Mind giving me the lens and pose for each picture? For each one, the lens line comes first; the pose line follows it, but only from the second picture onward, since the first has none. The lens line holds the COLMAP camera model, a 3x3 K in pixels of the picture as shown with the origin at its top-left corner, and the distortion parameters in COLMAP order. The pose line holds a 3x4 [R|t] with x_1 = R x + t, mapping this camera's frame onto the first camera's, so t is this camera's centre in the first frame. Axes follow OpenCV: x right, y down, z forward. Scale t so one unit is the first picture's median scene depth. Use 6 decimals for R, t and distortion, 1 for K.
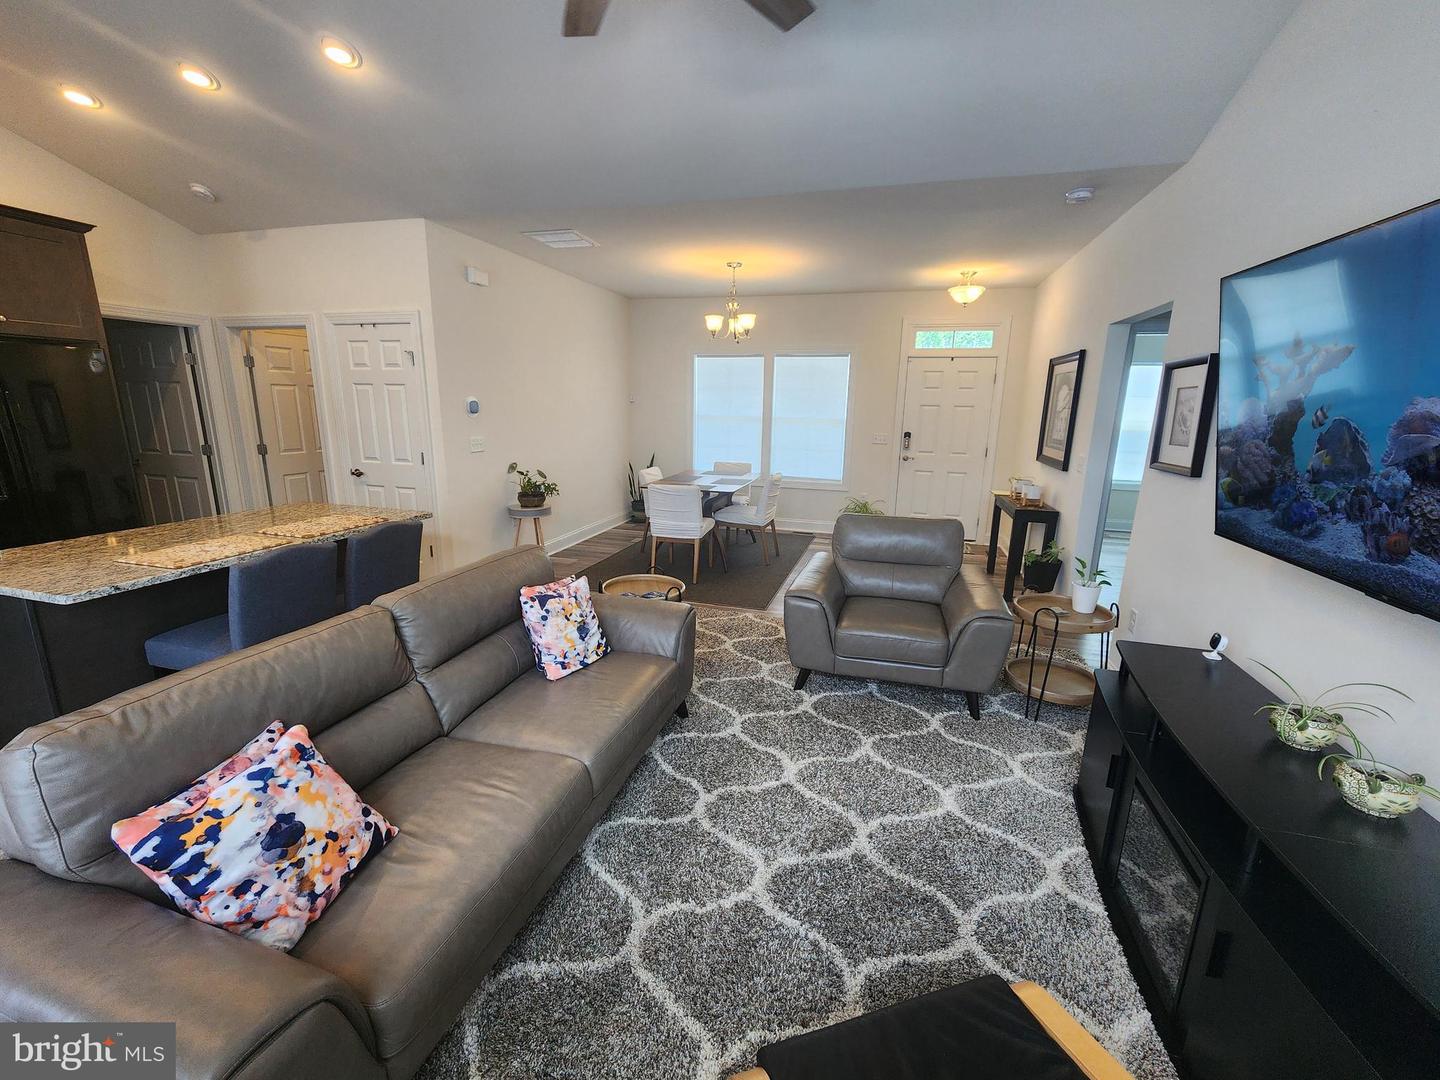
lens RADIAL K [[593.4, 0, 720.0], [0, 593.4, 540.0], [0, 0, 1]] dist [0.002758, -0.000030]
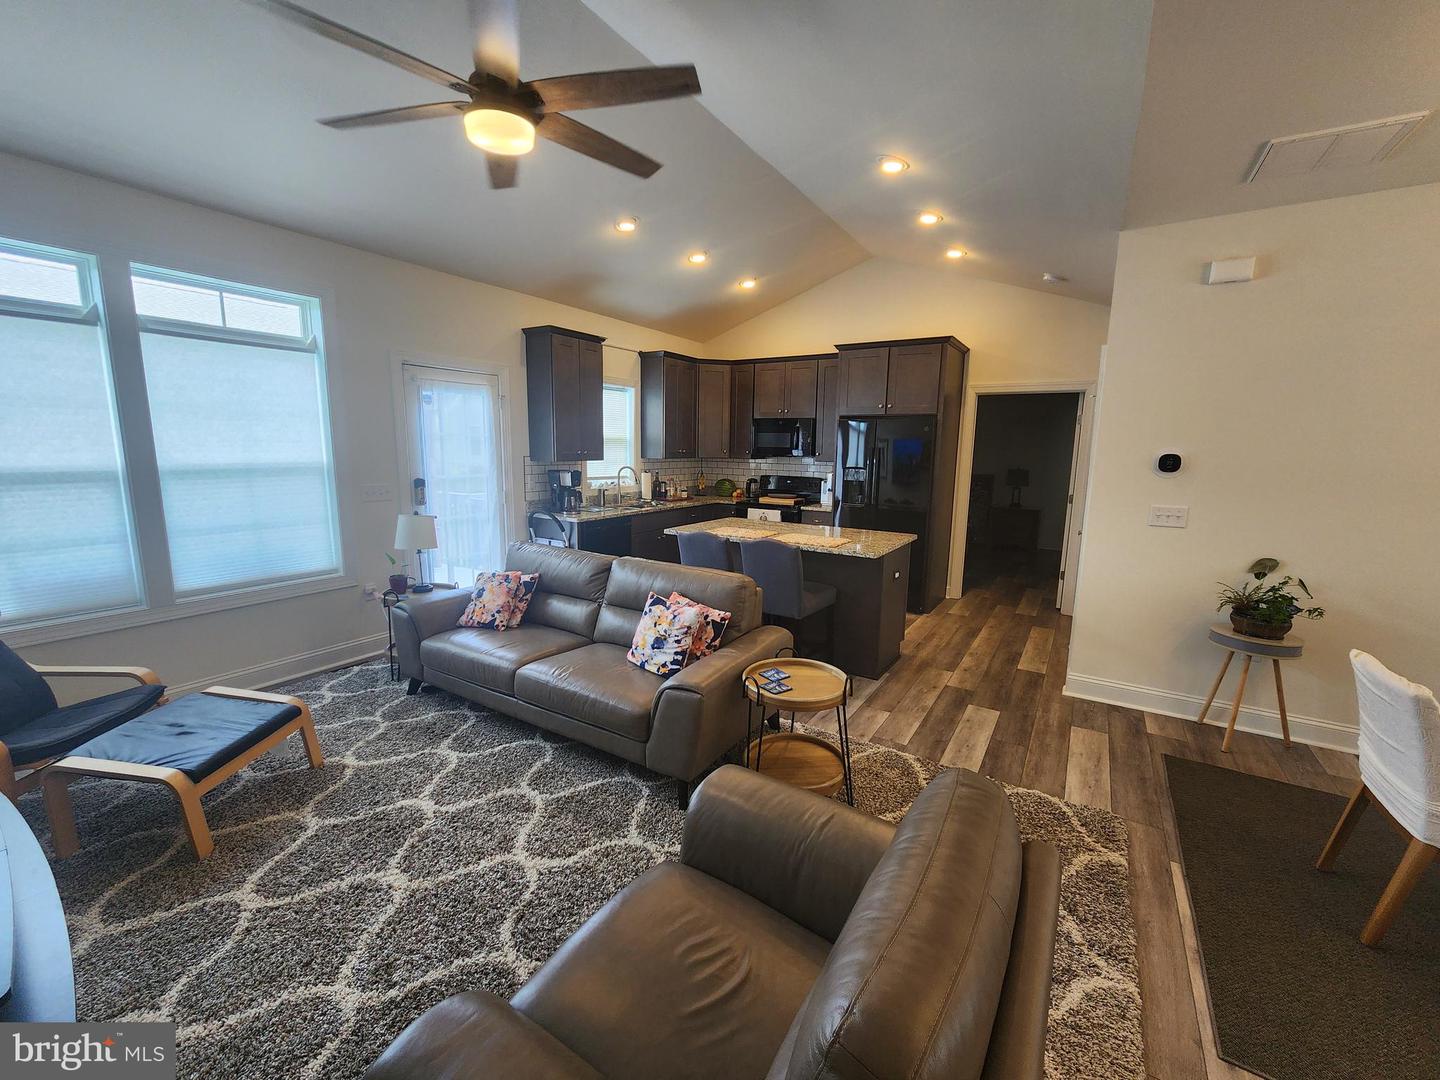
lens RADIAL K [[593.4, 0, 720.0], [0, 593.4, 540.0], [0, 0, 1]] dist [0.002758, -0.000030]
pose [[-0.284724, 0.131658, -0.949525, 0.789986], [-0.232922, 0.951337, 0.201753, -0.291449], [0.929882, 0.278609, -0.240202, 1.326533]]
